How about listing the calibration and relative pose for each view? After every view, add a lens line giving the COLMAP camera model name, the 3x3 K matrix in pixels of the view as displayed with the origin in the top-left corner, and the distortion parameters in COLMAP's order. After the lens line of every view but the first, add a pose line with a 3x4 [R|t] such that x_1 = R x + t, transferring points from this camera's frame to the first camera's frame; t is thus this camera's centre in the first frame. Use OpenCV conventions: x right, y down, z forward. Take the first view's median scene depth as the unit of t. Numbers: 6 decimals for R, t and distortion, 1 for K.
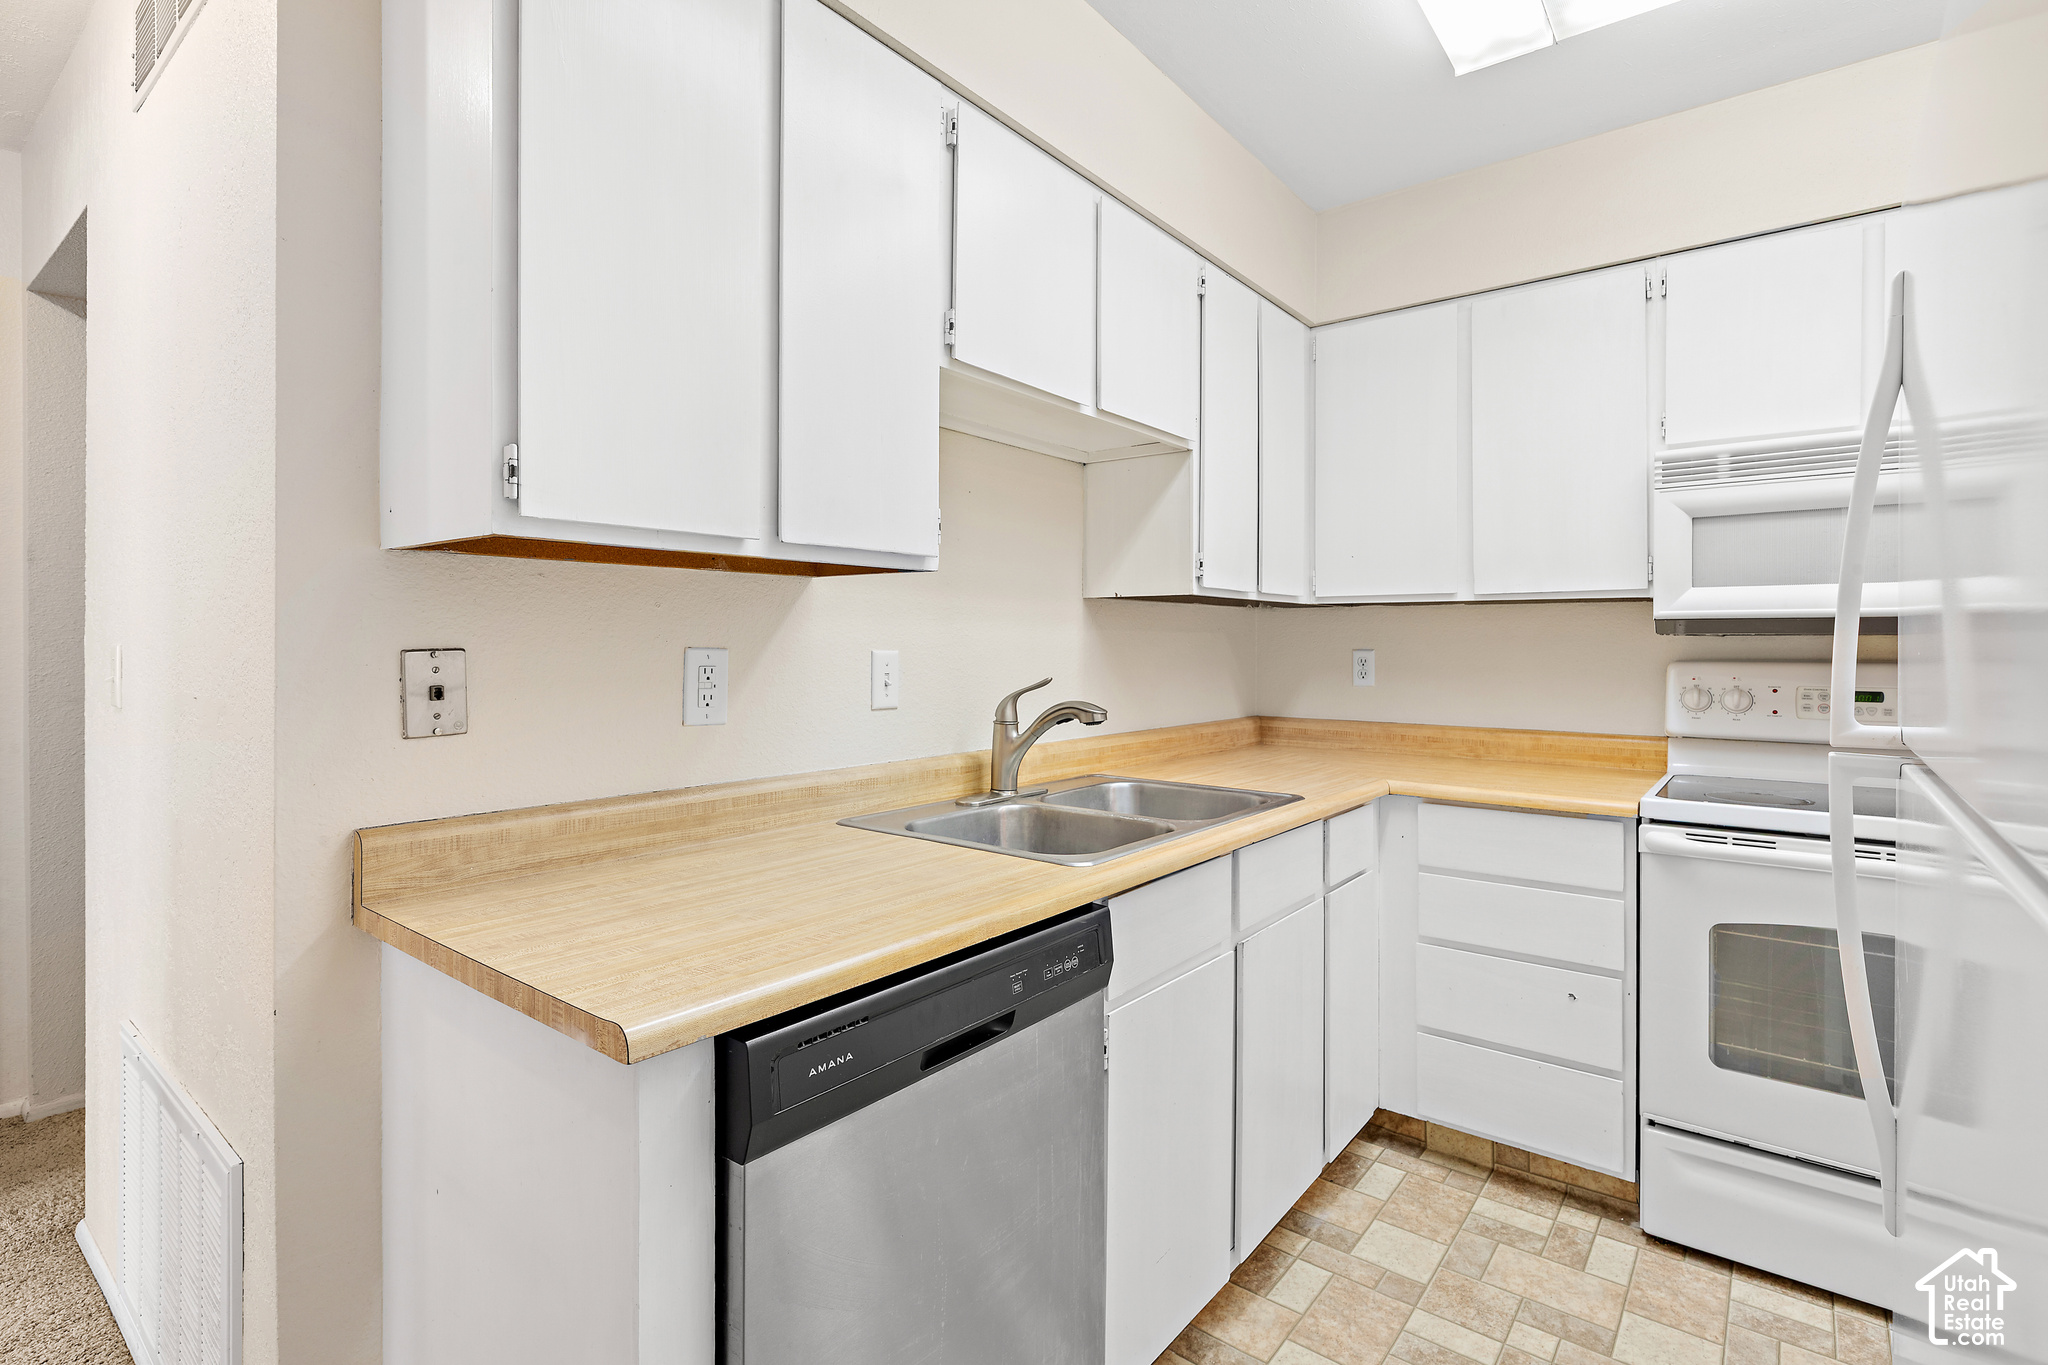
lens RADIAL K [[958.3, 0, 1041.2], [0, 958.3, 664.3], [0, 0, 1]] dist [-0.004667, -0.000101]
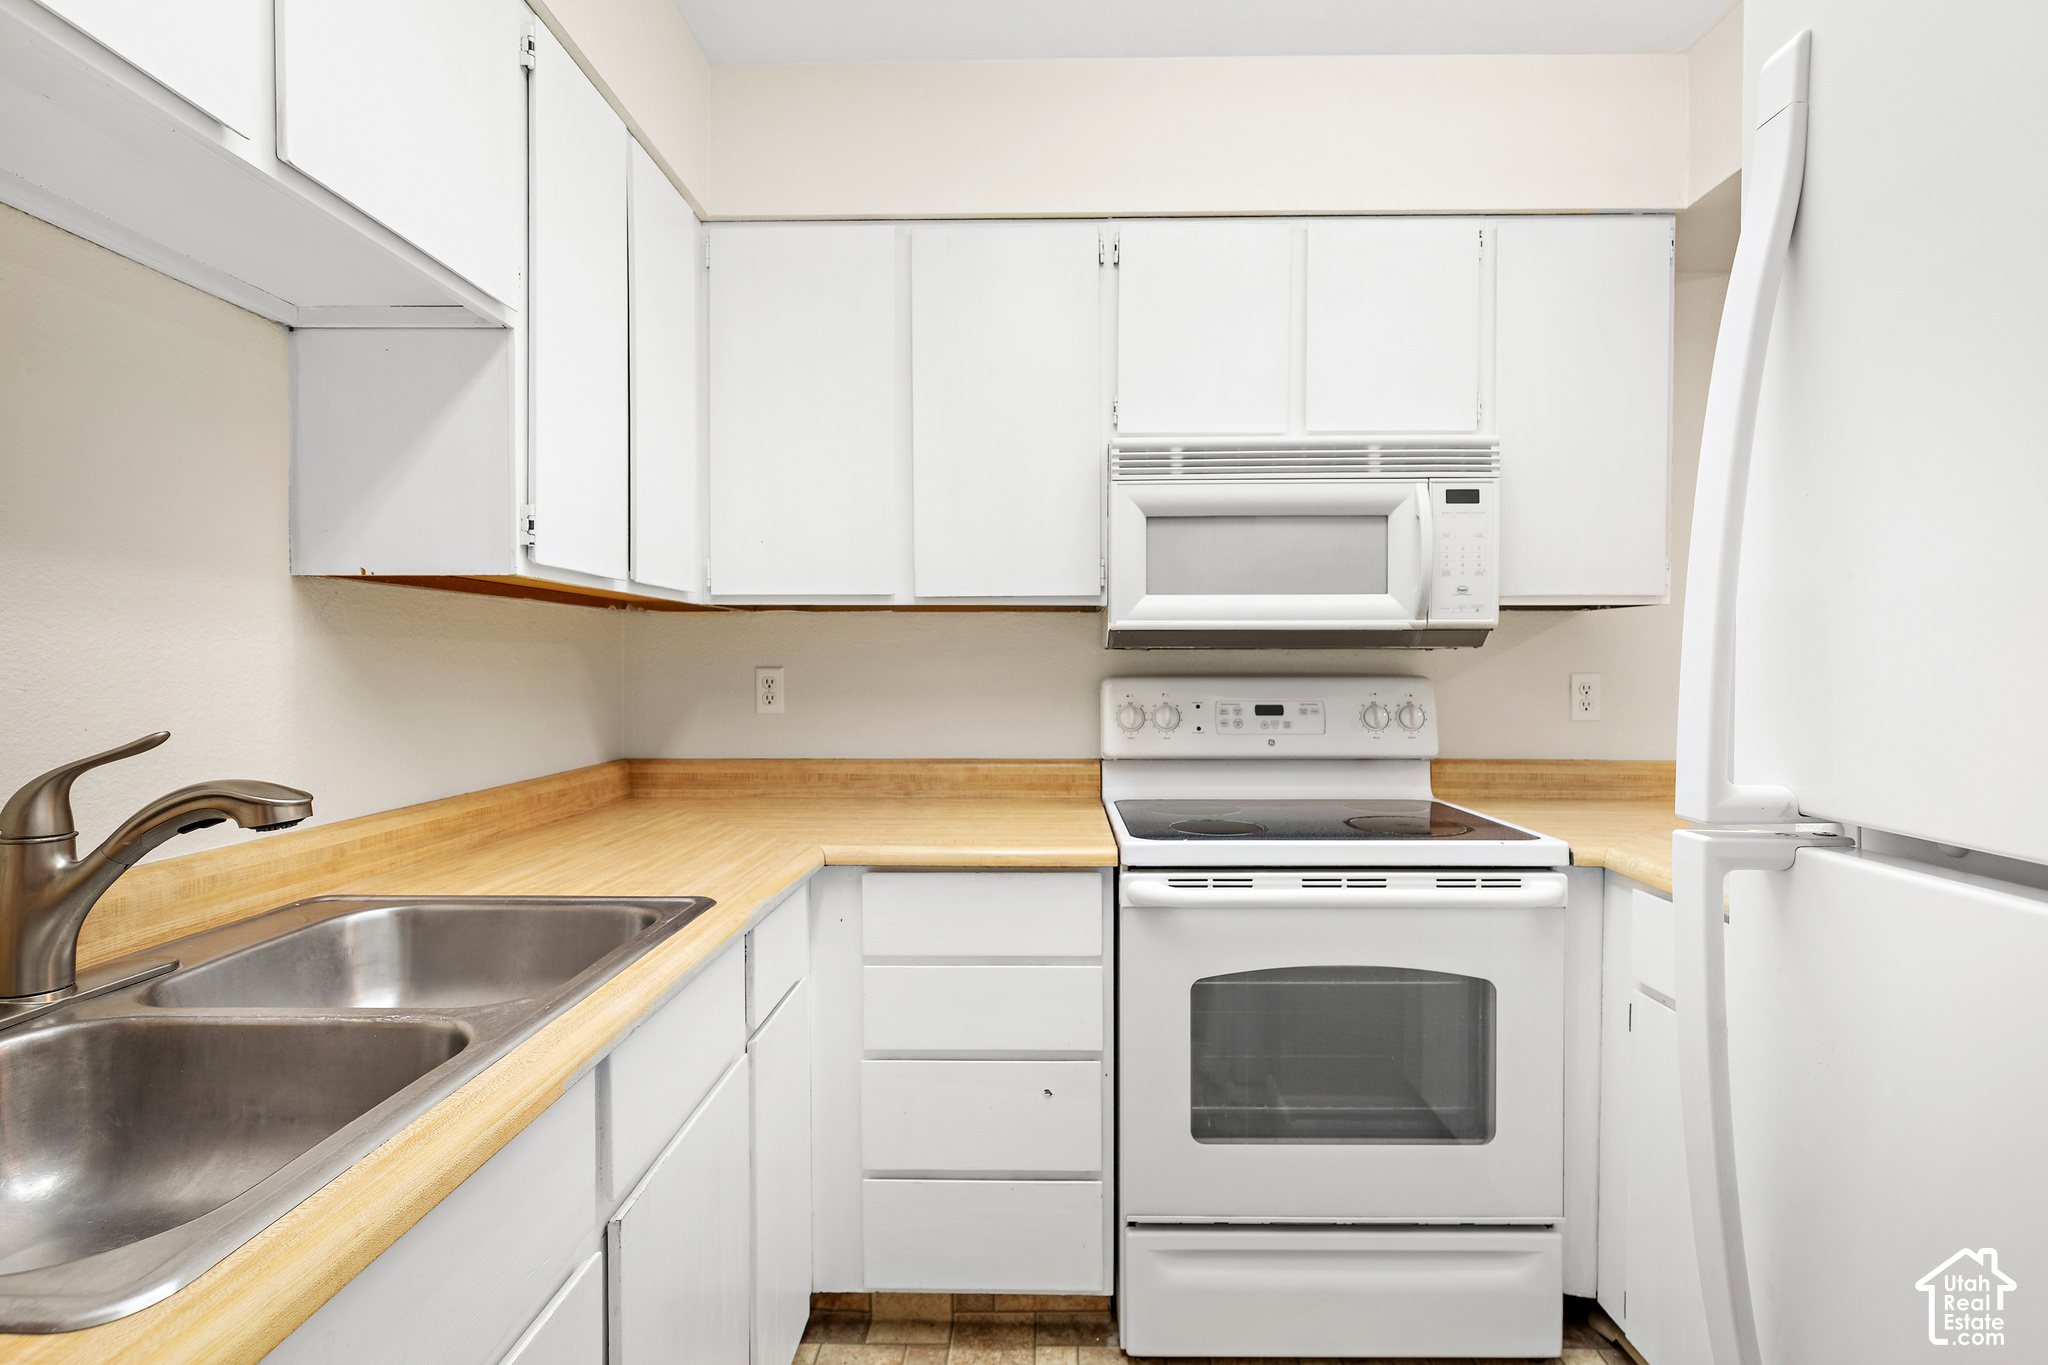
lens RADIAL K [[958.3, 0, 1041.2], [0, 958.3, 664.3], [0, 0, 1]] dist [-0.004667, -0.000101]
pose [[0.800550, -0.004781, 0.599246, 0.061311], [0.015909, 0.999785, -0.013276, -0.004716], [-0.599054, 0.020161, 0.800454, 0.322462]]
